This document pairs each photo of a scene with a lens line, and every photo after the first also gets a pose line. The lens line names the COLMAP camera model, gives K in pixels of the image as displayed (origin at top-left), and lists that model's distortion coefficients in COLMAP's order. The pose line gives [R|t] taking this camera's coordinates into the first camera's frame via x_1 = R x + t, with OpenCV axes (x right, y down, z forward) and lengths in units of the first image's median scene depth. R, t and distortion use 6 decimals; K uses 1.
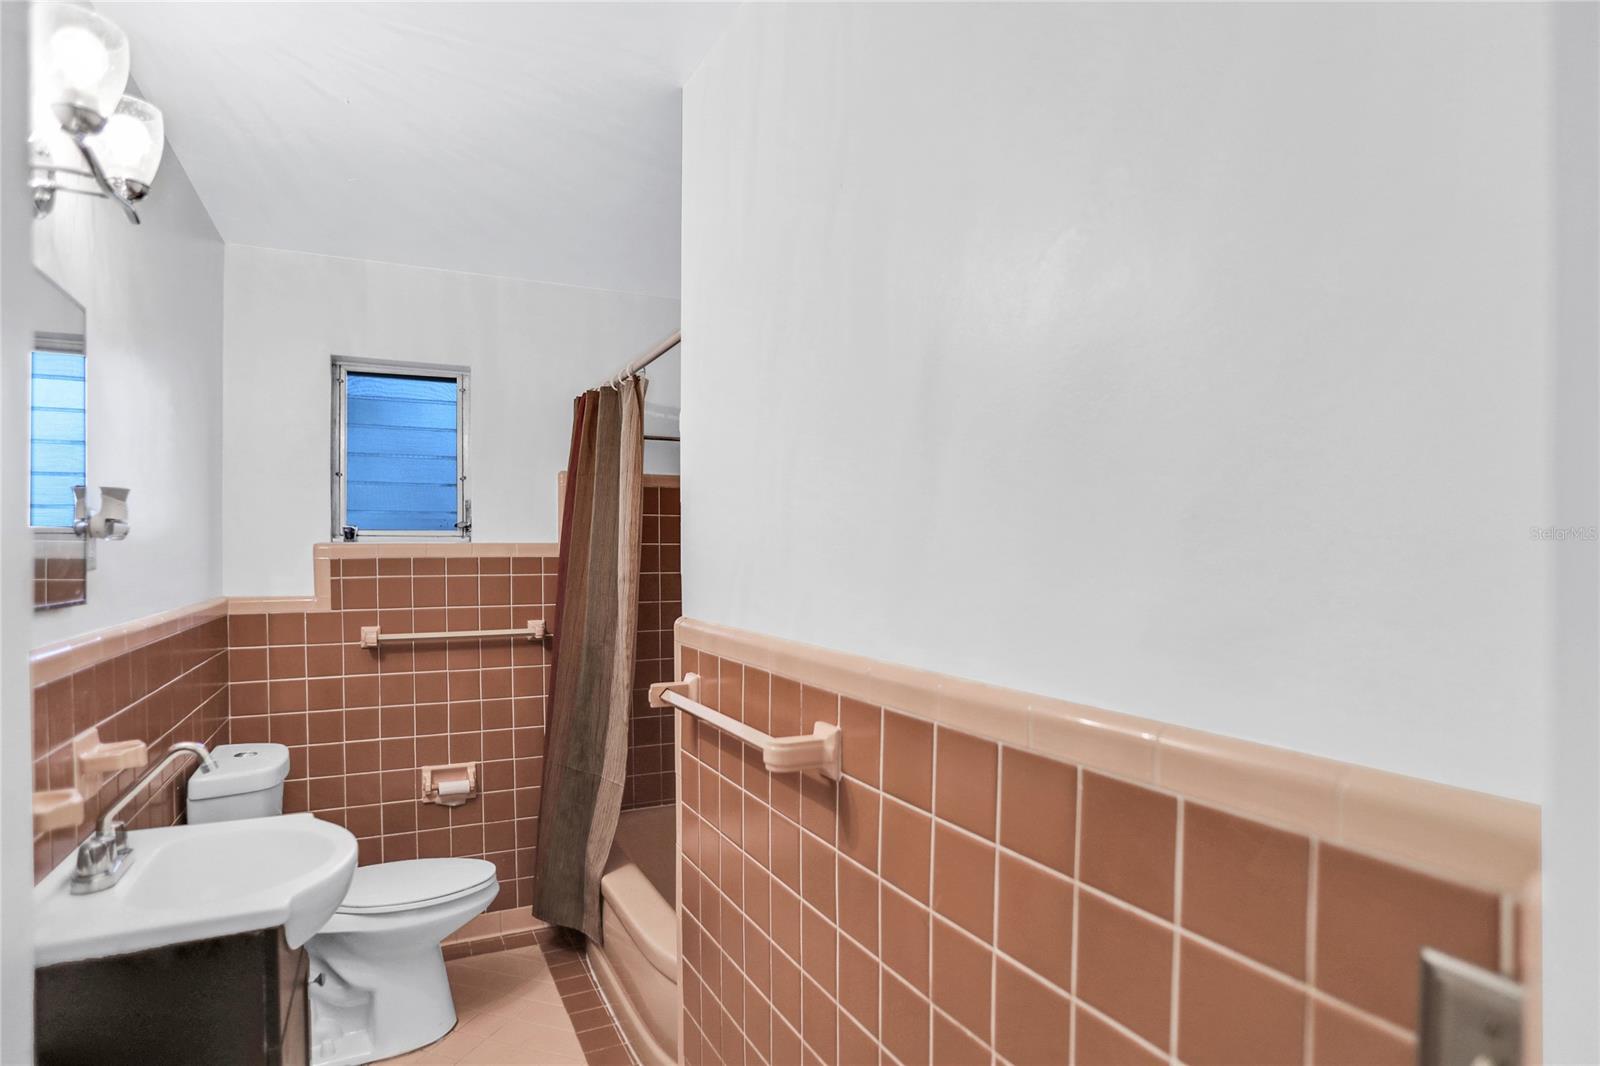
lens RADIAL K [[774.8, 0, 803.5], [0, 774.8, 535.9], [0, 0, 1]] dist [-0.089140, 0.051453]
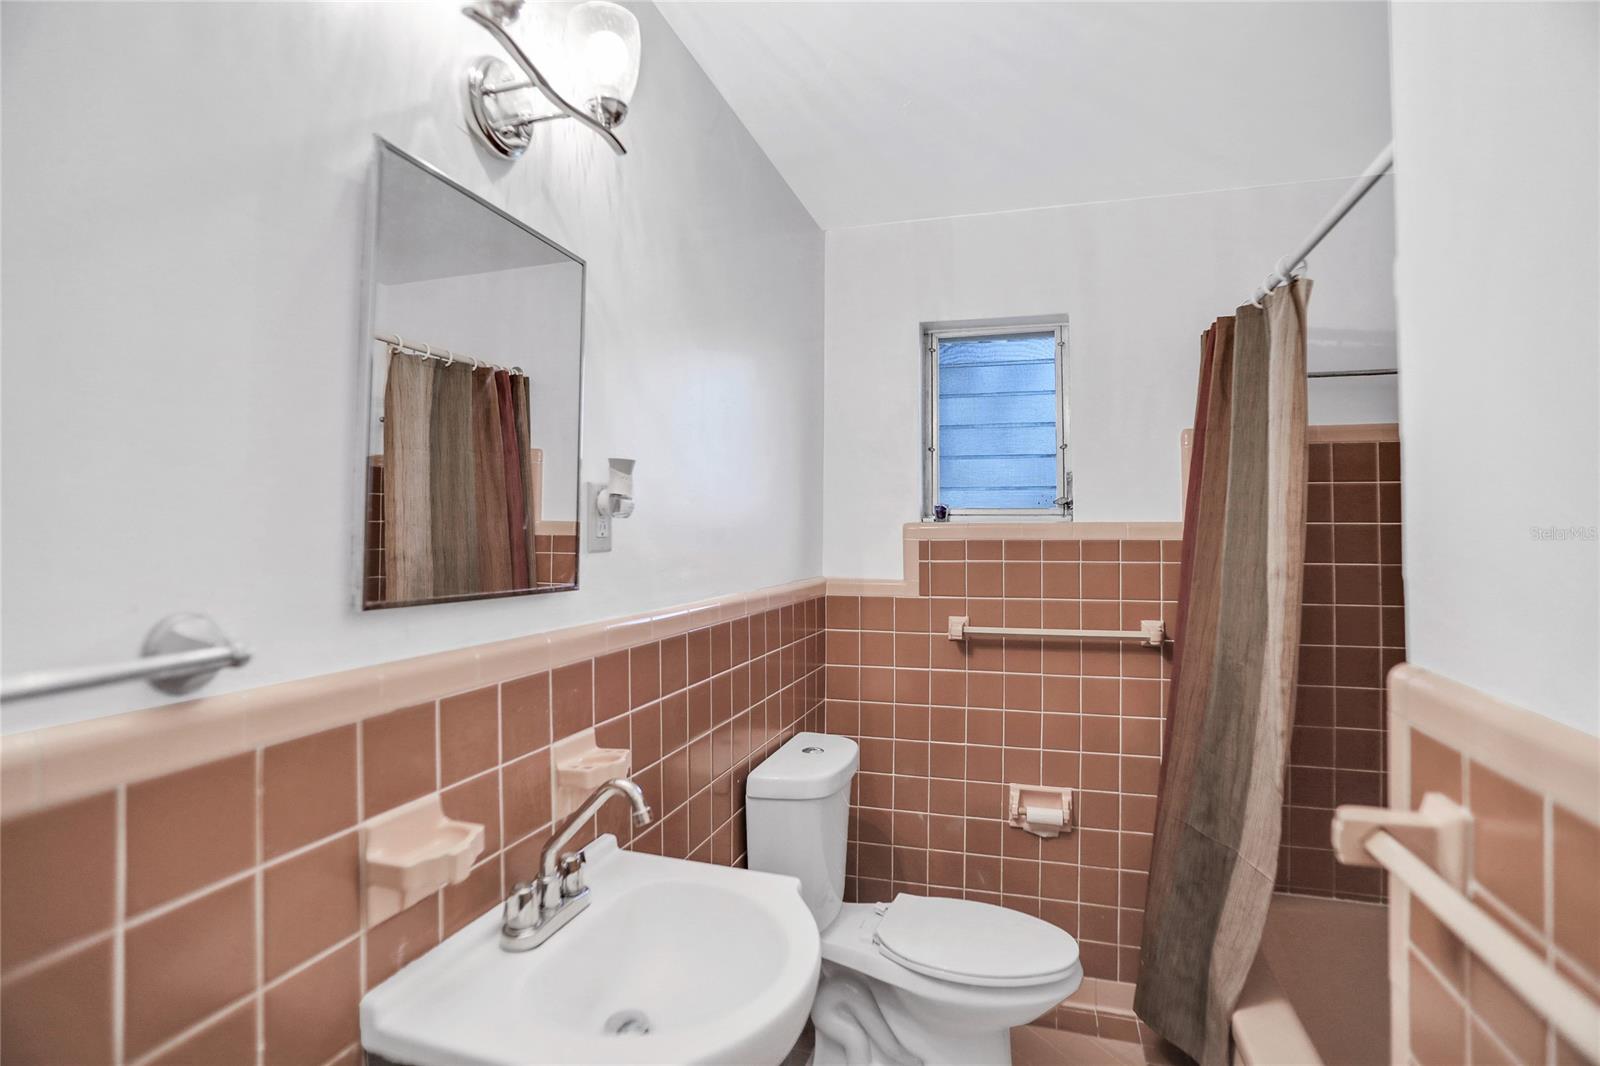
lens RADIAL K [[787.3, 0, 795.6], [0, 787.3, 521.6], [0, 0, 1]] dist [-0.091371, 0.054657]
pose [[0.703117, -0.005841, -0.711050, -0.048383], [0.009667, 0.999952, 0.001345, 0.004557], [0.711008, -0.007820, 0.703140, 0.210740]]
